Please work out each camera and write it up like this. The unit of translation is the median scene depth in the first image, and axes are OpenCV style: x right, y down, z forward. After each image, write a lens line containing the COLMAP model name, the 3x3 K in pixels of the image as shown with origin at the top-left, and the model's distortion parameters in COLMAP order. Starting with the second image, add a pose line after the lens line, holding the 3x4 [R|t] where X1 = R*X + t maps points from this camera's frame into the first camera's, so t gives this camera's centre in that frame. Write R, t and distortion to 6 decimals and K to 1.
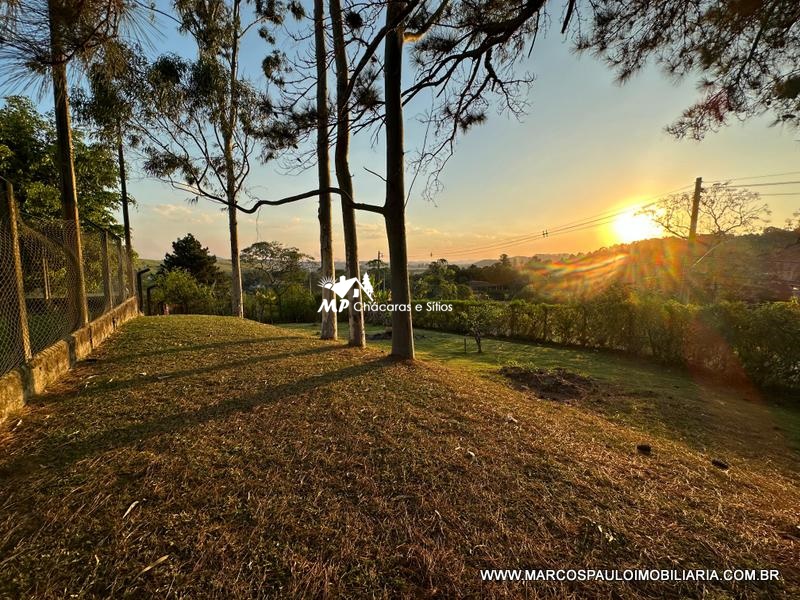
lens RADIAL K [[325.0, 0, 400.3], [0, 325.0, 299.0], [0, 0, 1]] dist [0.000300, 0.000360]
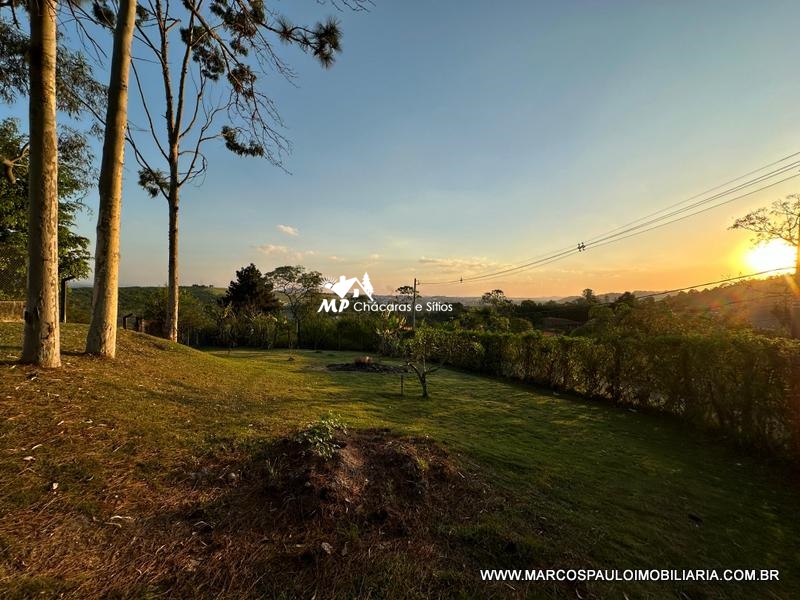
lens RADIAL K [[325.0, 0, 398.2], [0, 325.0, 296.1], [0, 0, 1]] dist [0.000300, 0.000360]
pose [[0.971705, 0.014452, -0.235757, 0.086257], [-0.041642, 0.992974, -0.110766, 0.007393], [0.232499, 0.117449, 0.965479, 0.071518]]
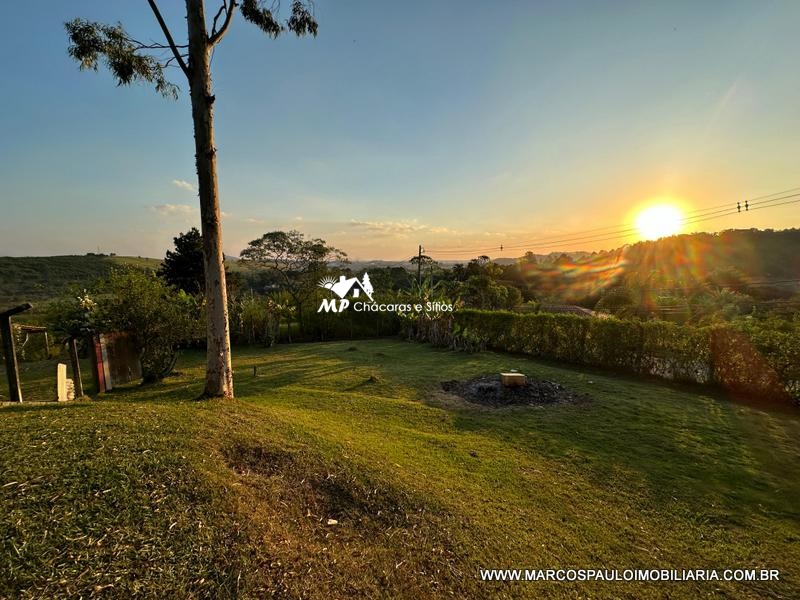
lens RADIAL K [[325.0, 0, 400.3], [0, 325.0, 296.3], [0, 0, 1]] dist [0.000300, 0.000360]
pose [[0.999232, -0.002467, -0.039110, -0.067040], [0.002249, 0.999982, -0.005609, -0.013560], [0.039124, 0.005517, 0.999219, 0.157820]]
